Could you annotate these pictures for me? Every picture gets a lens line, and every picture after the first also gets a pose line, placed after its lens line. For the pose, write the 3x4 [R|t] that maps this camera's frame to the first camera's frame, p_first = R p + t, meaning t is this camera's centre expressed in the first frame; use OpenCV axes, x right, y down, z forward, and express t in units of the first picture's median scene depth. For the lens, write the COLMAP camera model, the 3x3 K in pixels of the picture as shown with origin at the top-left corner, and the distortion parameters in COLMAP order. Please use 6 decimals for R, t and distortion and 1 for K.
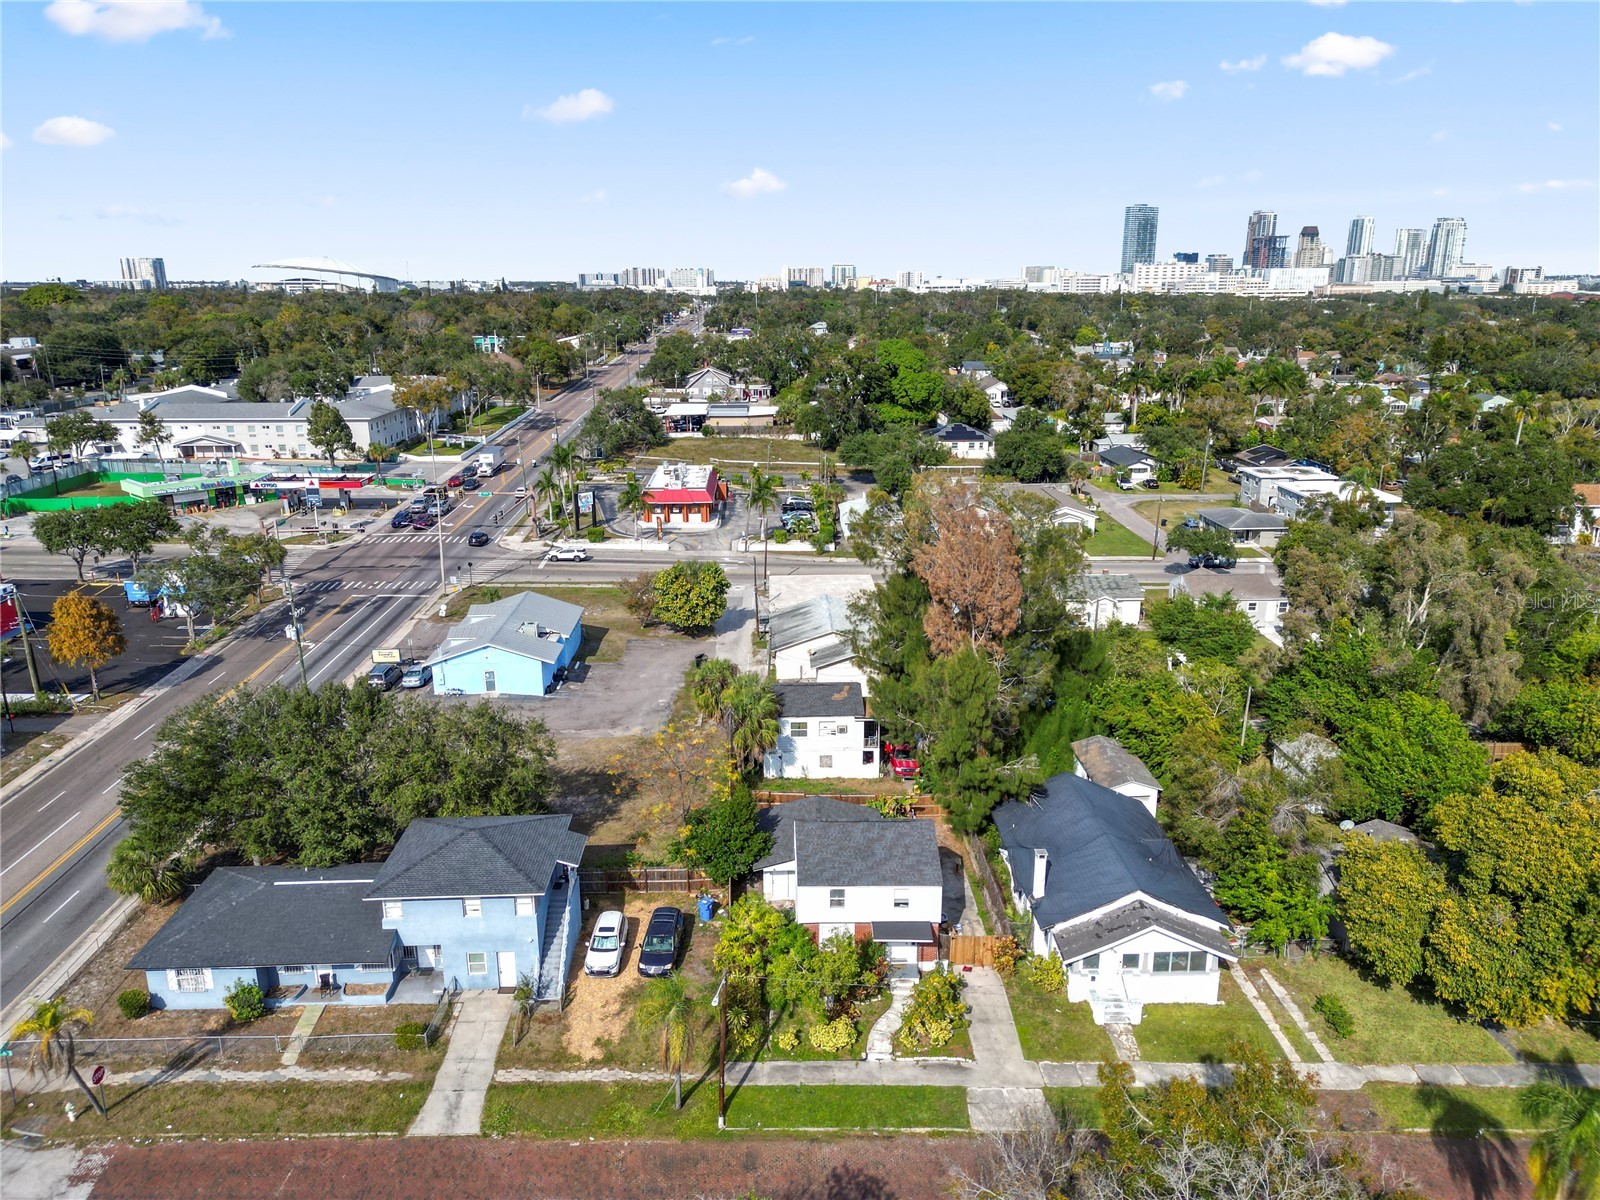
lens RADIAL K [[1120.8, 0, 797.7], [0, 1120.8, 601.9], [0, 0, 1]] dist [0.078995, -0.079004]
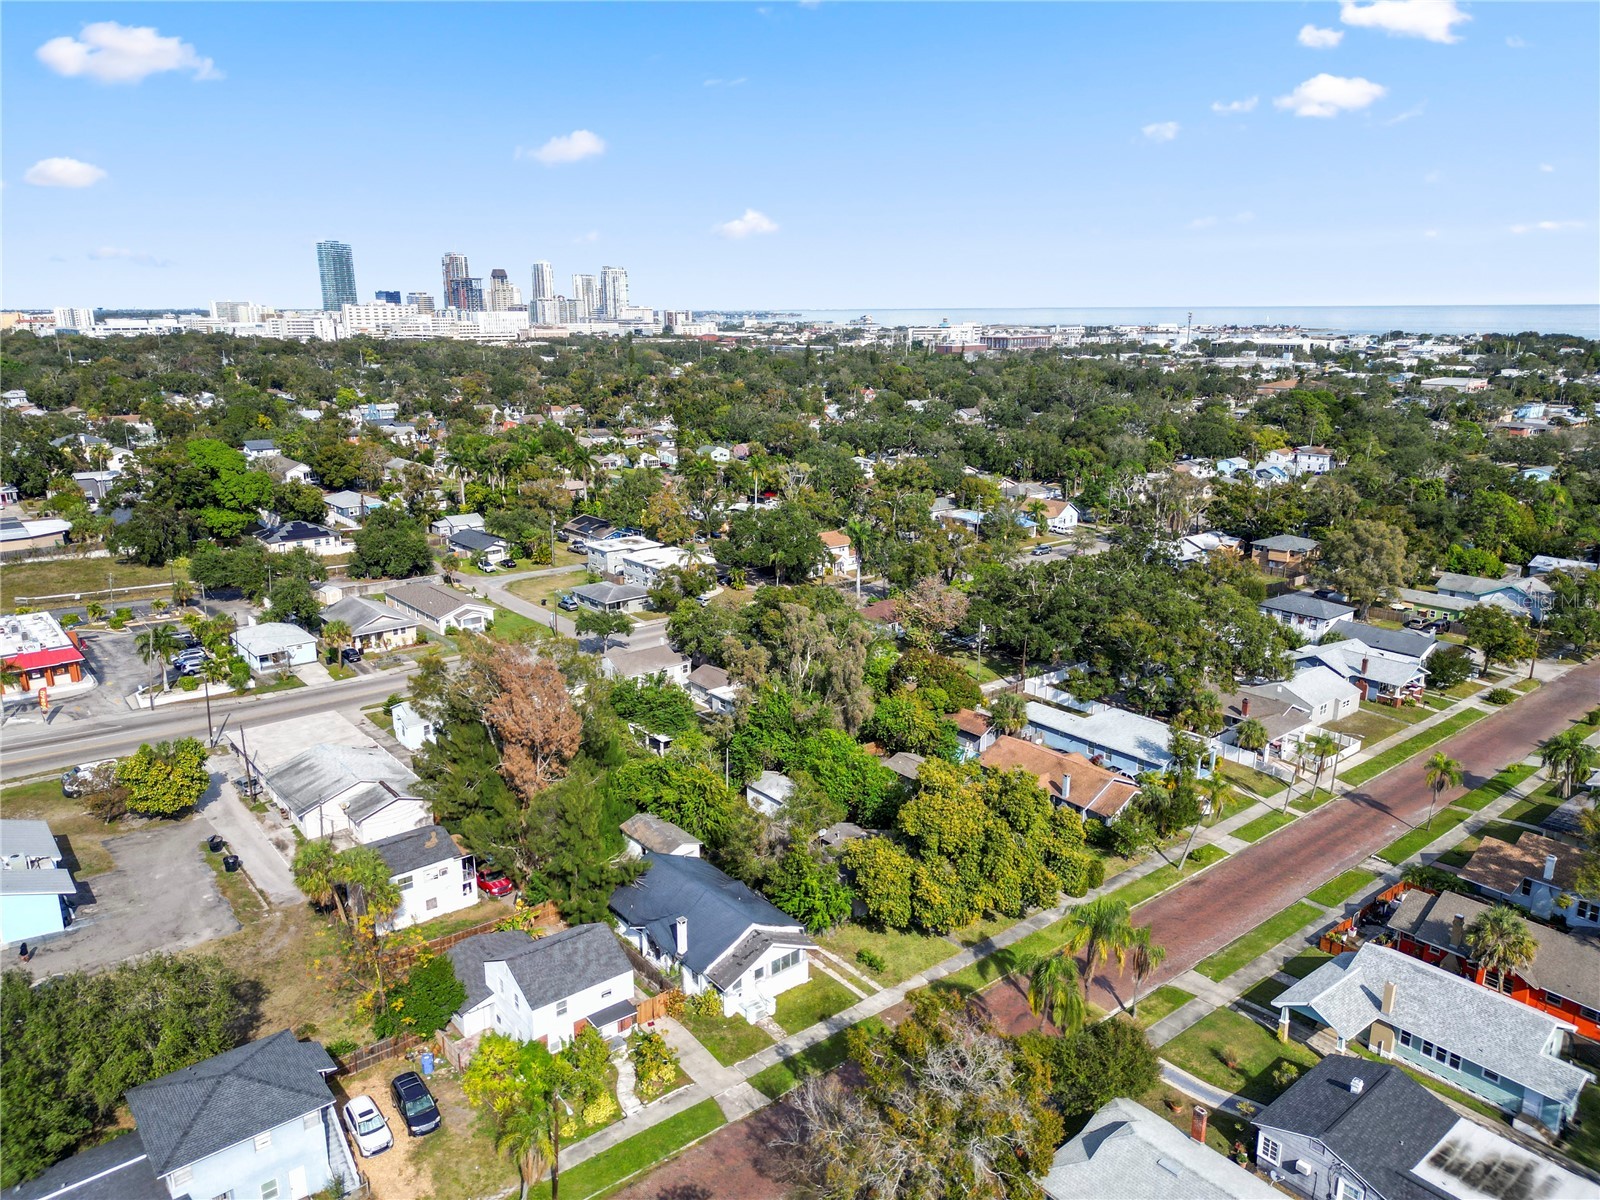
lens RADIAL K [[1120.8, 0, 797.7], [0, 1120.8, 601.9], [0, 0, 1]] dist [0.078995, -0.079004]
pose [[0.789470, -0.153484, 0.594290, -0.293739], [0.167924, 0.985300, 0.031394, -0.121210], [-0.590372, 0.075011, 0.803638, -0.142370]]
